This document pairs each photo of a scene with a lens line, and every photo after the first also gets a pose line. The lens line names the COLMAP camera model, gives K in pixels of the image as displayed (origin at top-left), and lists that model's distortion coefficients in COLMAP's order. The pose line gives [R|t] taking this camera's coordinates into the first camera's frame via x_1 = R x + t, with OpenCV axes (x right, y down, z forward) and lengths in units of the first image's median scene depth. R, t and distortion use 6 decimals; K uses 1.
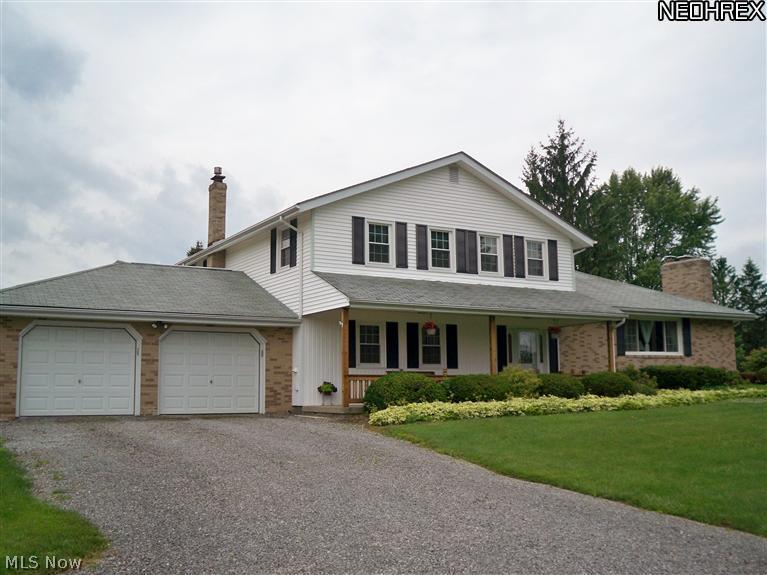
lens RADIAL K [[717.3, 0, 383.5], [0, 717.3, 287.5], [0, 0, 1]] dist [-0.116581, 0.026435]
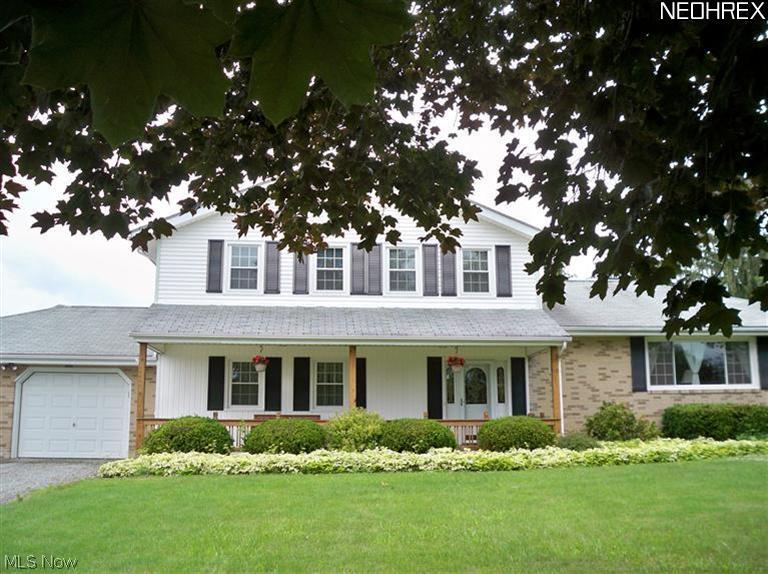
lens RADIAL K [[718.3, 0, 384.0], [0, 718.3, 287.0], [0, 0, 1]] dist [-0.116581, 0.026435]
pose [[0.919061, -0.073892, -0.387127, 0.443629], [0.050811, 0.996285, -0.069536, 0.028554], [0.390827, 0.044238, 0.919401, 0.241167]]
